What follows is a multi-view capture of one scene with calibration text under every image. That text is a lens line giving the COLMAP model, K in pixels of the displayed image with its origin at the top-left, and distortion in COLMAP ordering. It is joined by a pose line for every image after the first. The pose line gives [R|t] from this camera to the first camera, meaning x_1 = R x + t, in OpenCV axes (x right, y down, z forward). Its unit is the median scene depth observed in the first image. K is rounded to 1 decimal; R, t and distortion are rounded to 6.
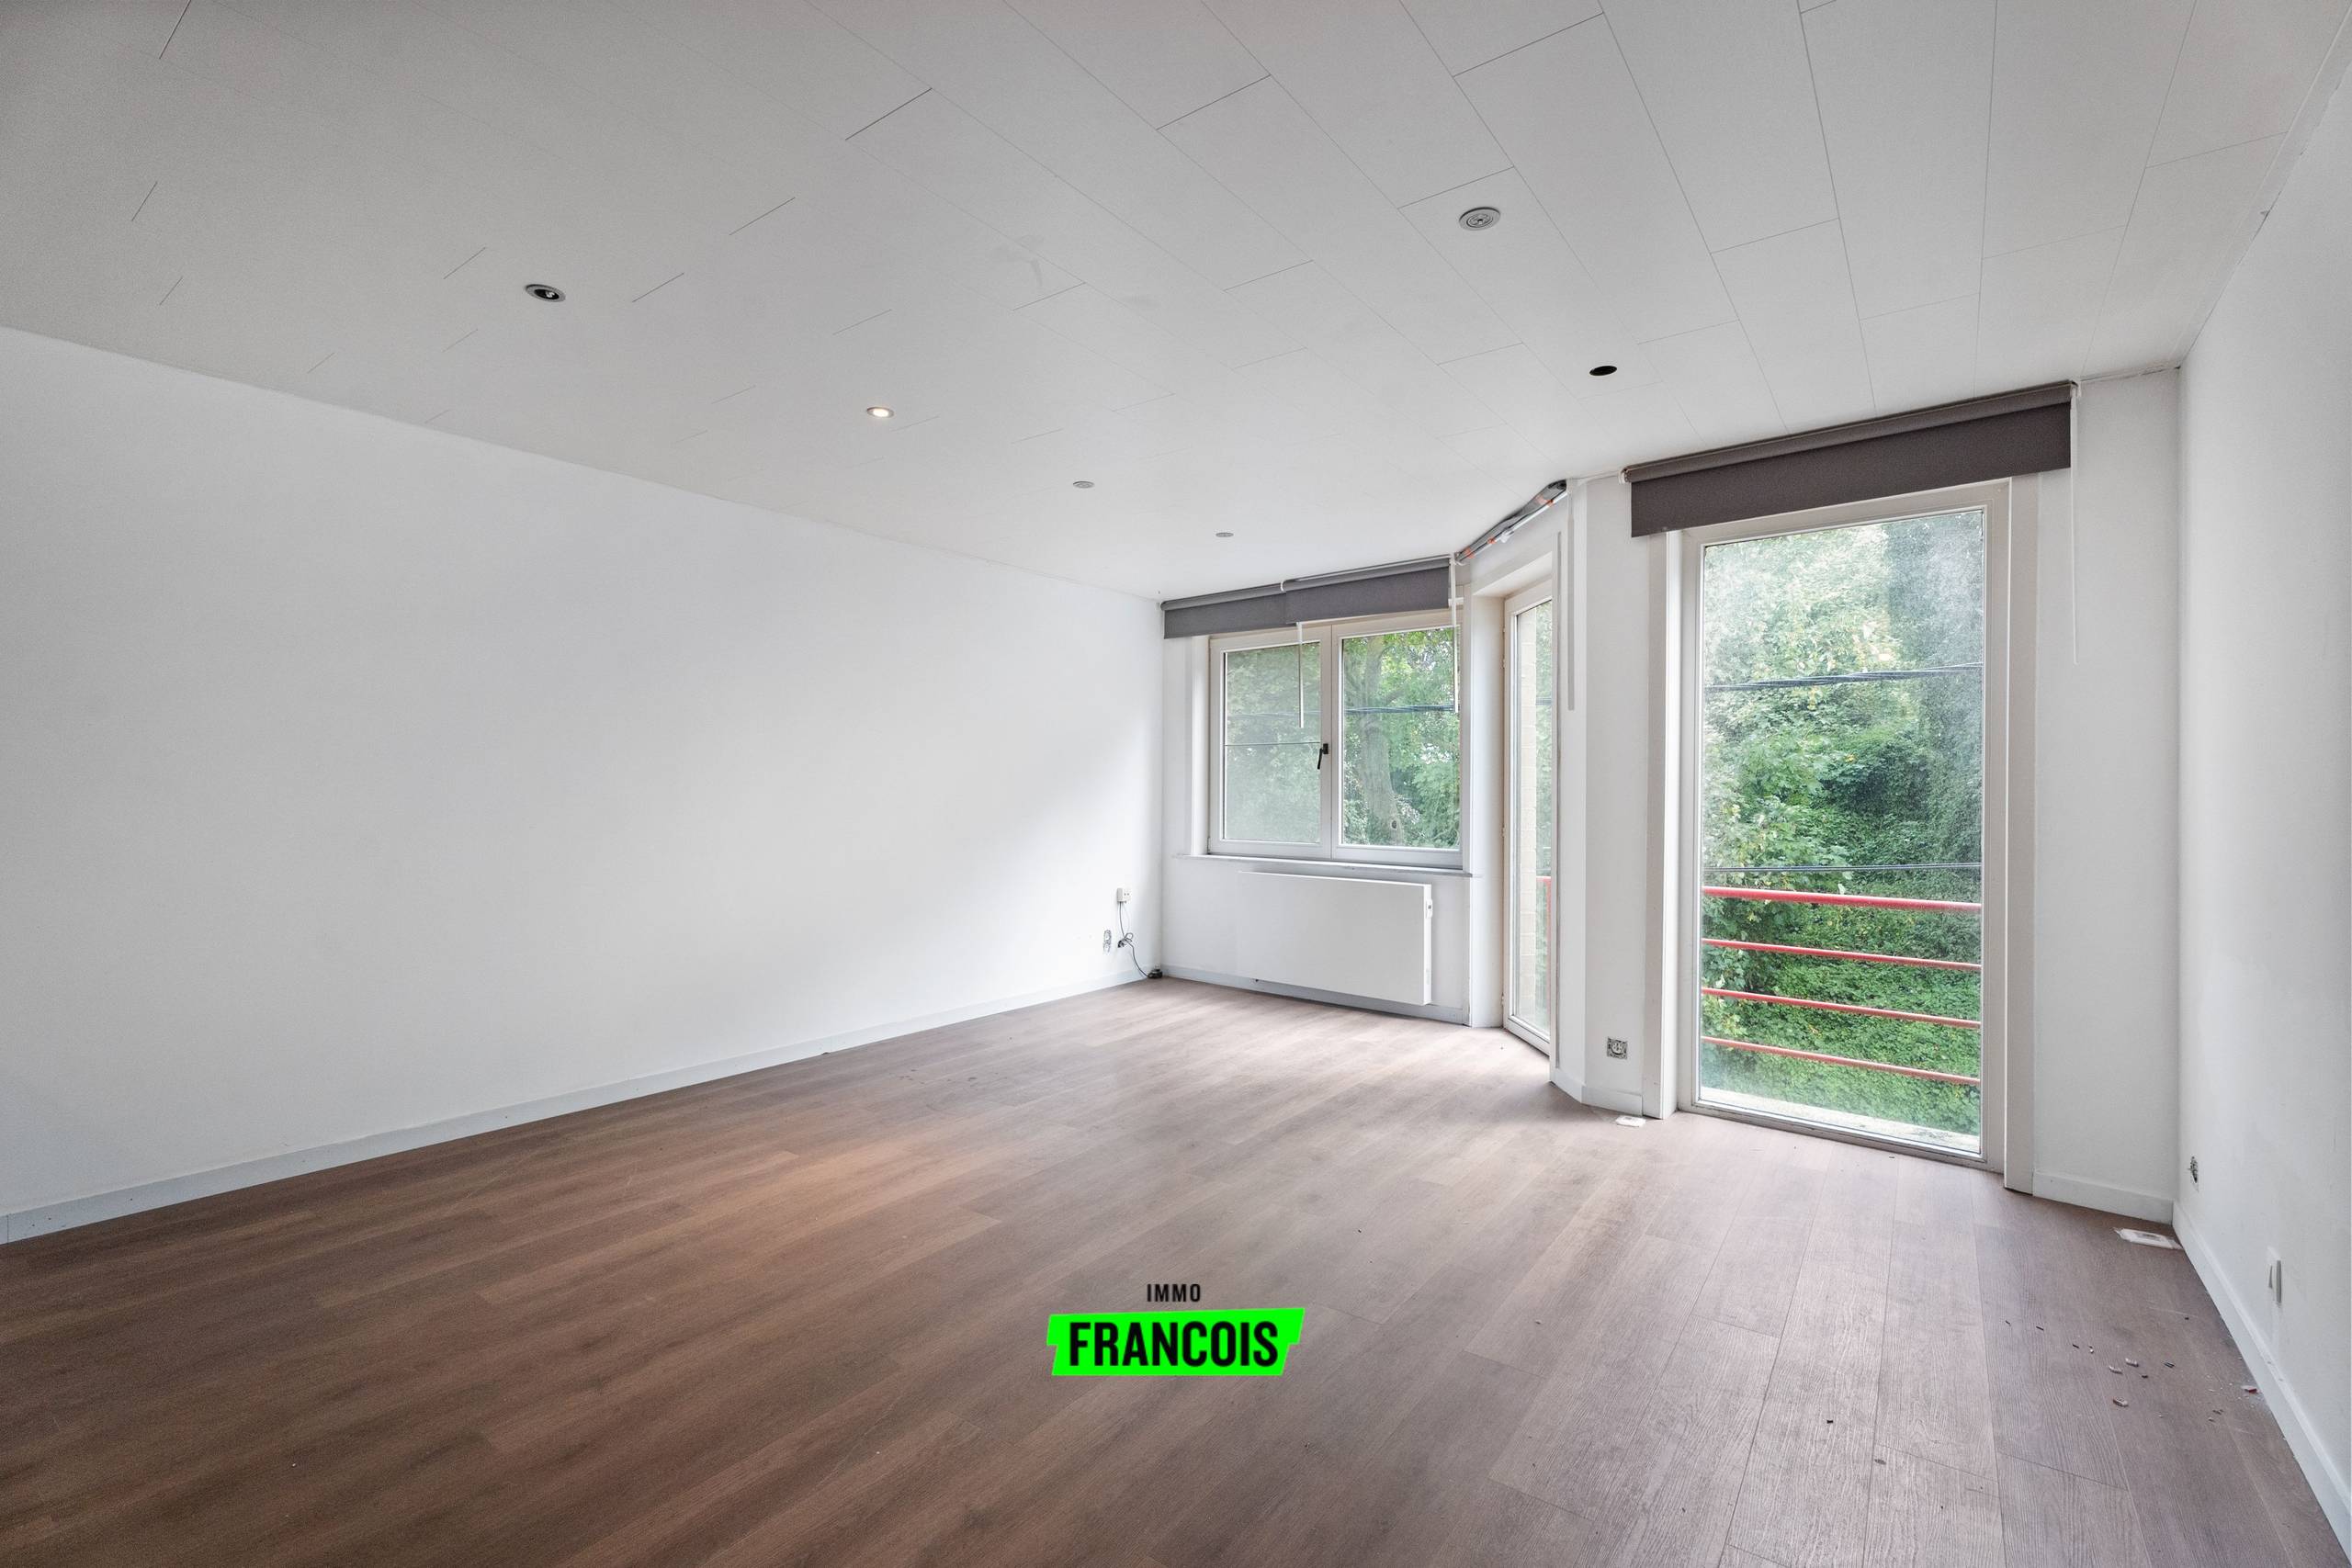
lens RADIAL K [[1043.6, 0, 1176.0], [0, 1043.6, 784.0], [0, 0, 1]] dist [0.002769, 0.000449]
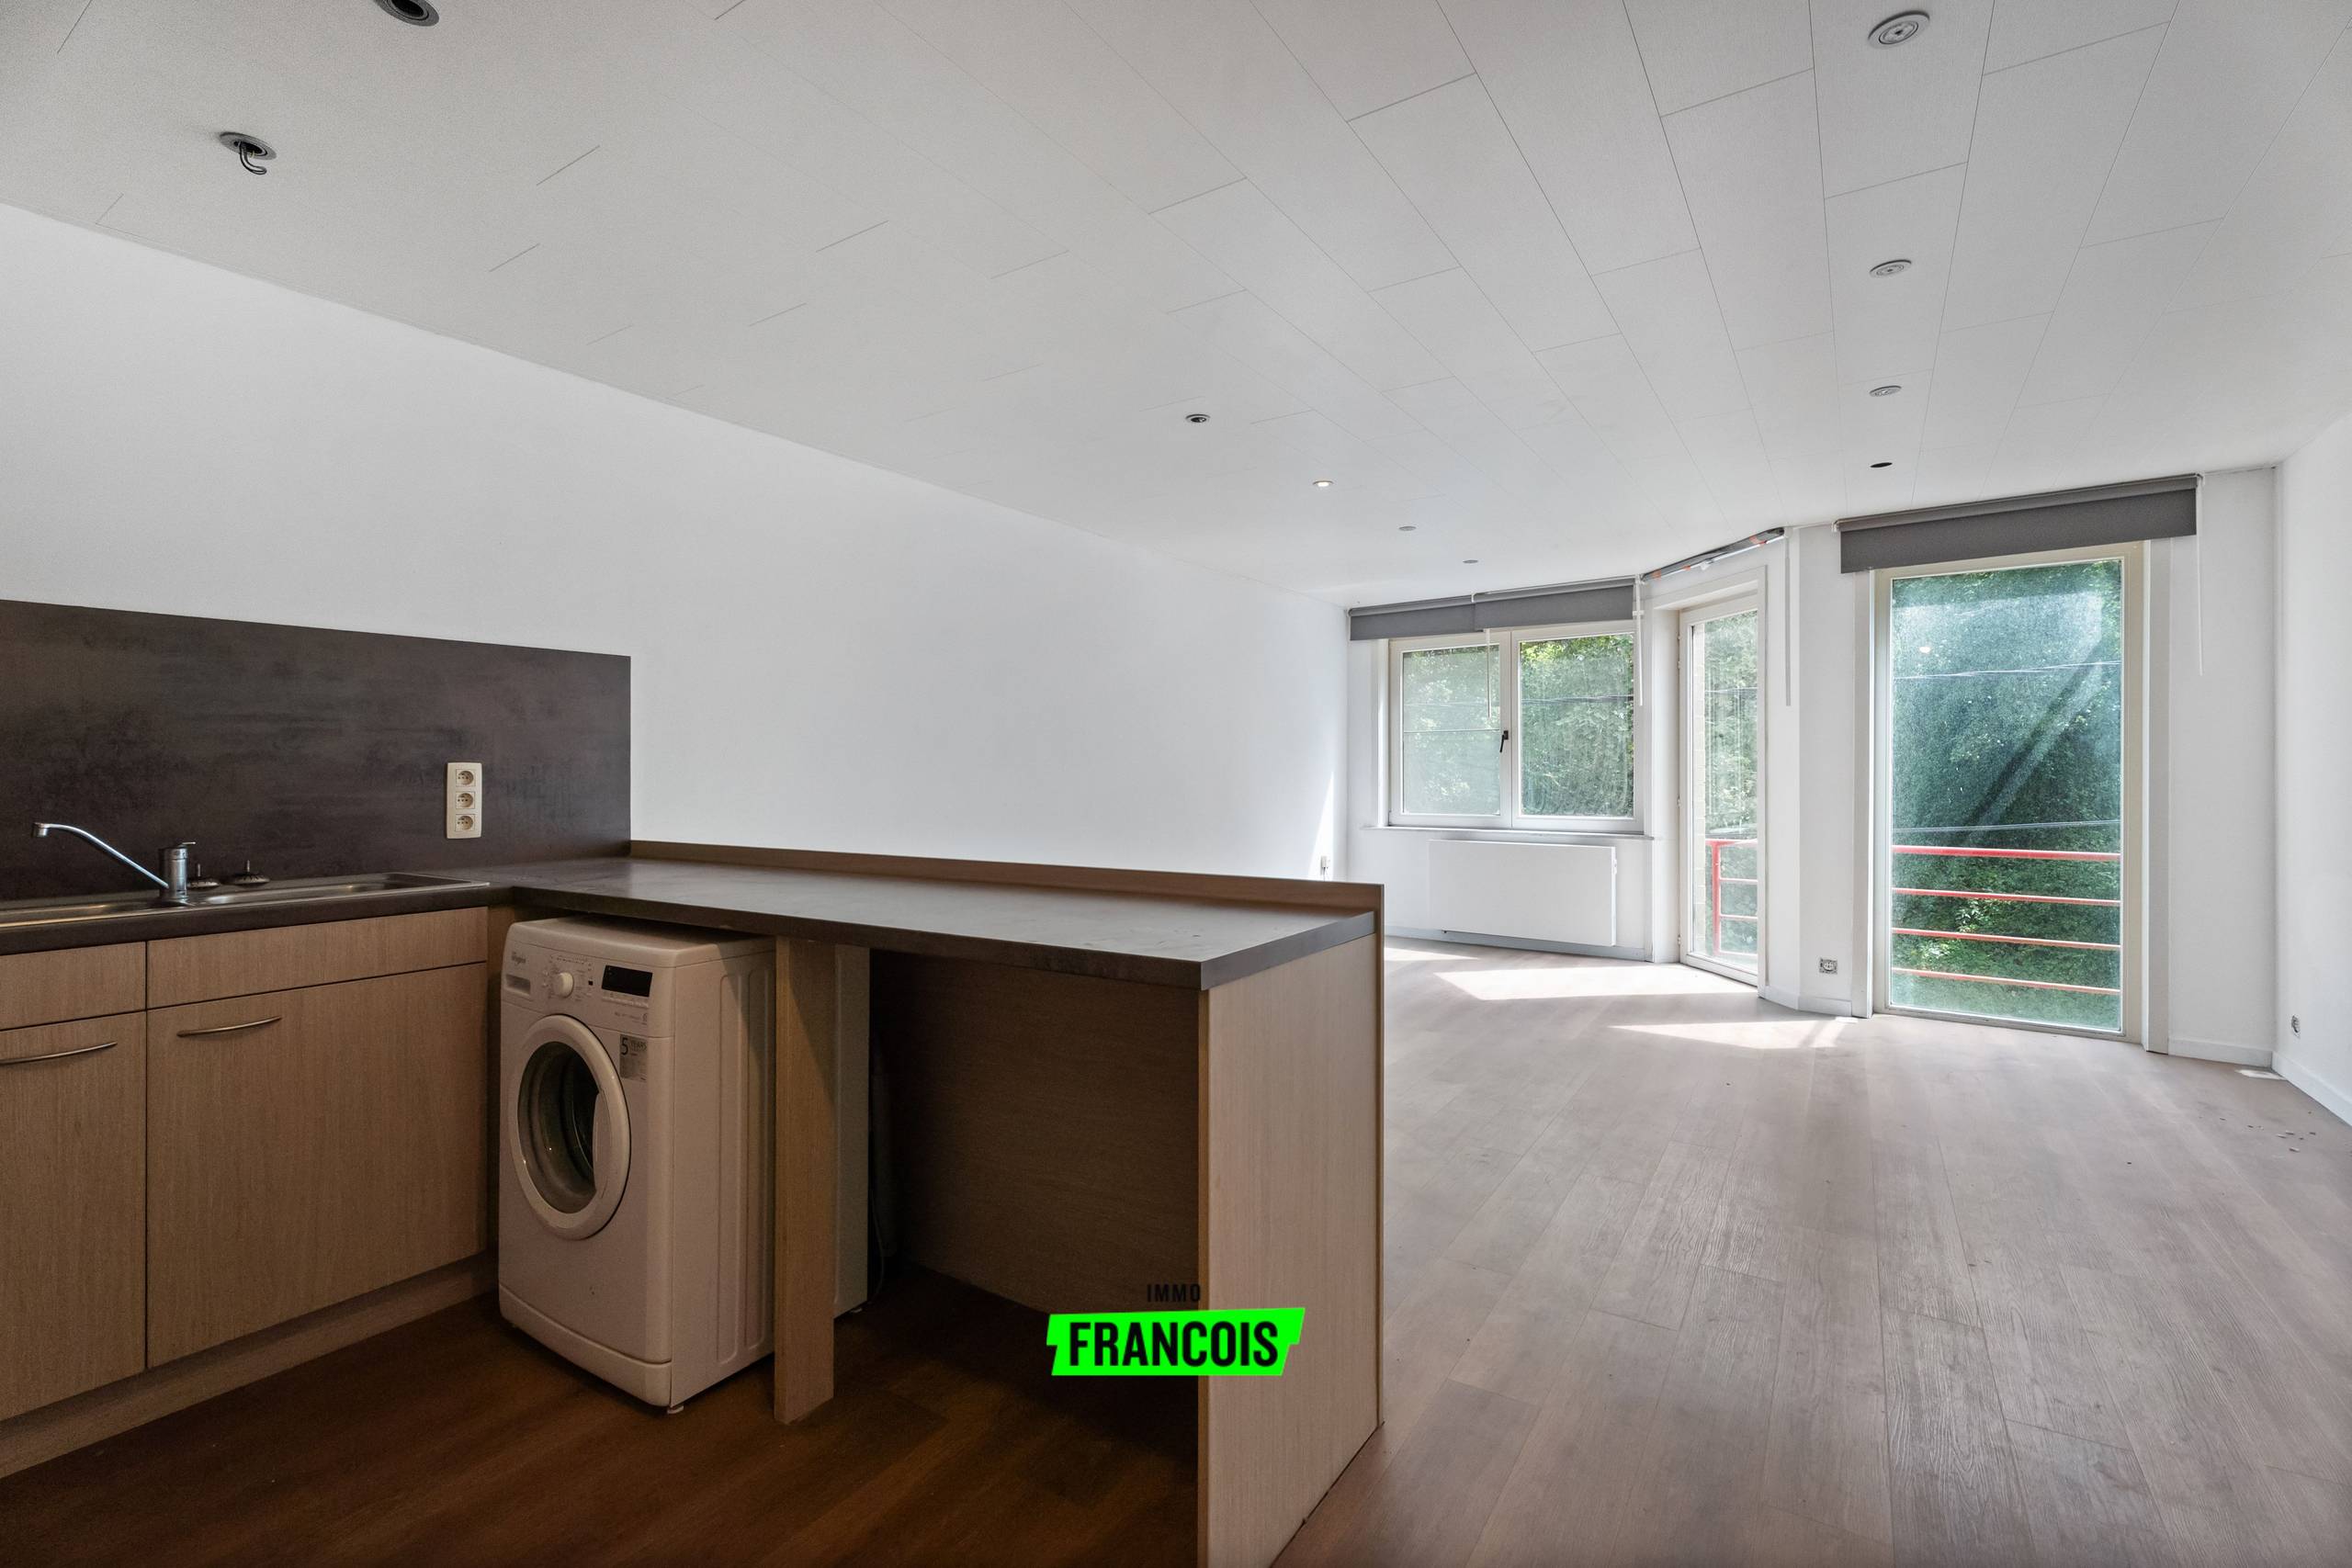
lens RADIAL K [[1045.0, 0, 1170.2], [0, 1045.0, 775.2], [0, 0, 1]] dist [0.000316, -0.000342]
pose [[0.998670, -0.008156, 0.050916, -0.438023], [0.007696, 0.999928, 0.009226, -0.002989], [-0.050987, -0.008822, 0.998660, -0.244771]]
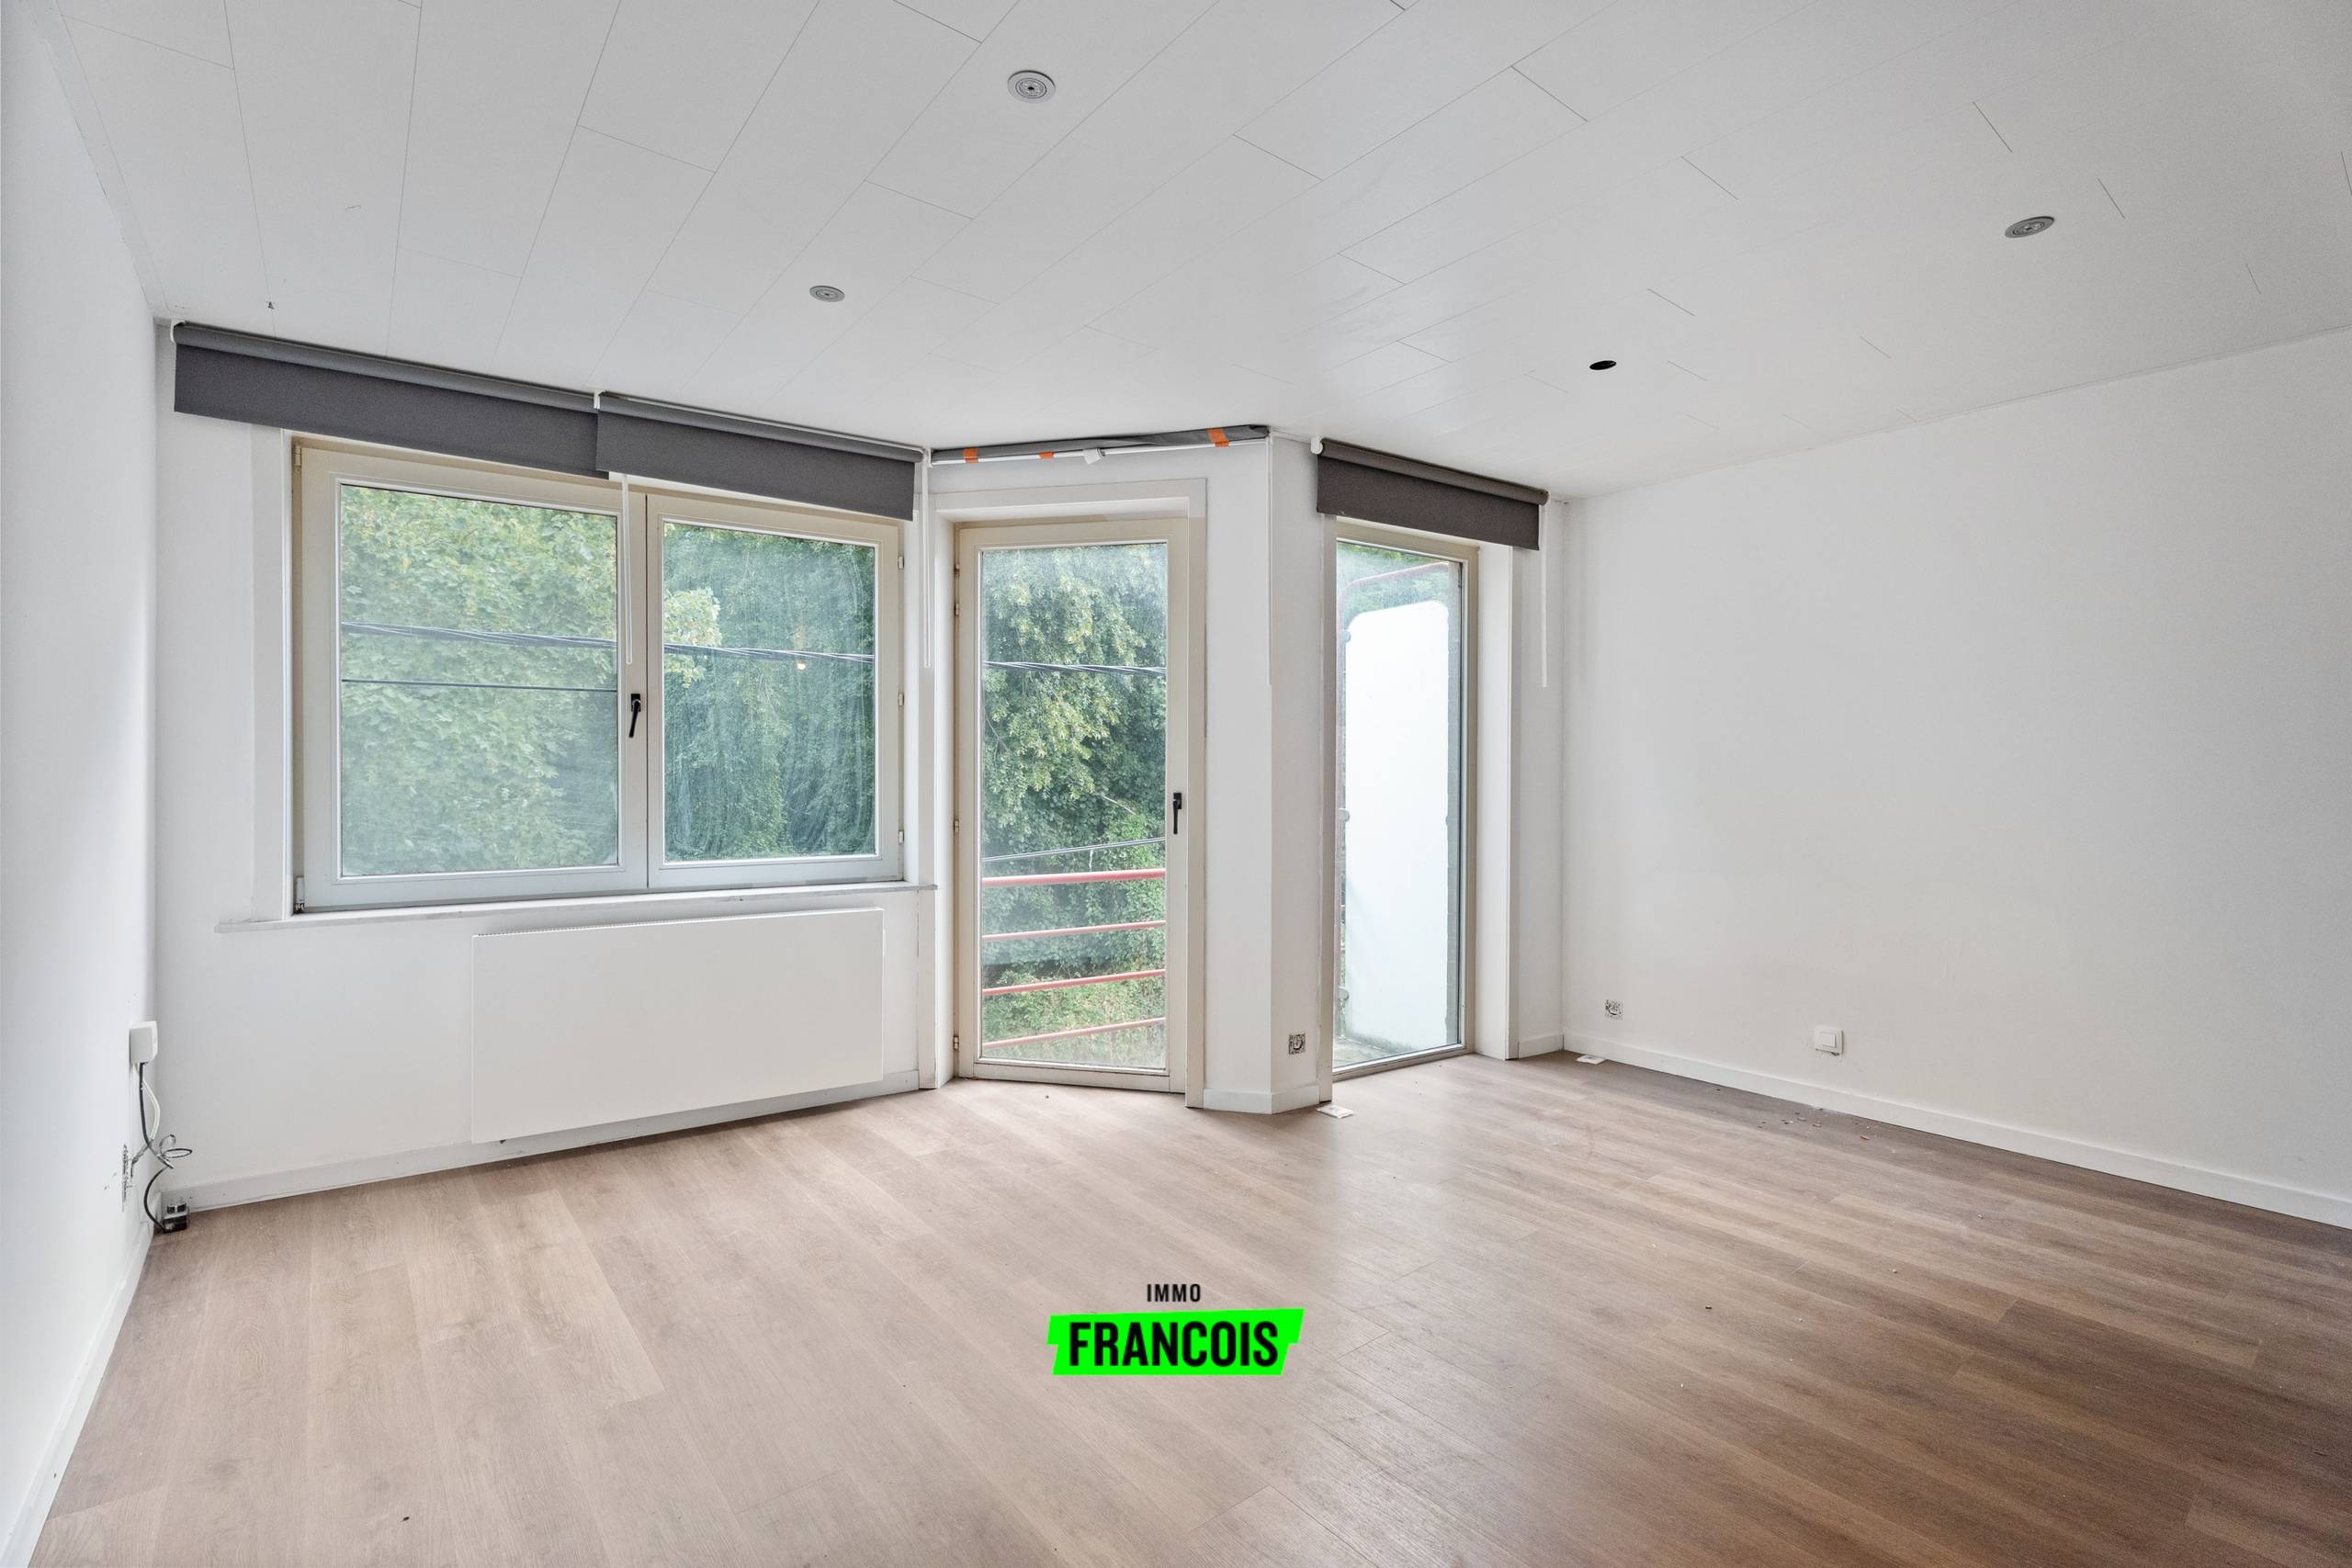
lens RADIAL K [[1045.0, 0, 1170.2], [0, 1045.0, 775.2], [0, 0, 1]] dist [0.000316, -0.000342]
pose [[0.264442, -0.004691, 0.964390, -0.500878], [-0.005890, 0.999962, 0.006479, 0.002332], [-0.964384, -0.007393, 0.264404, 0.815522]]
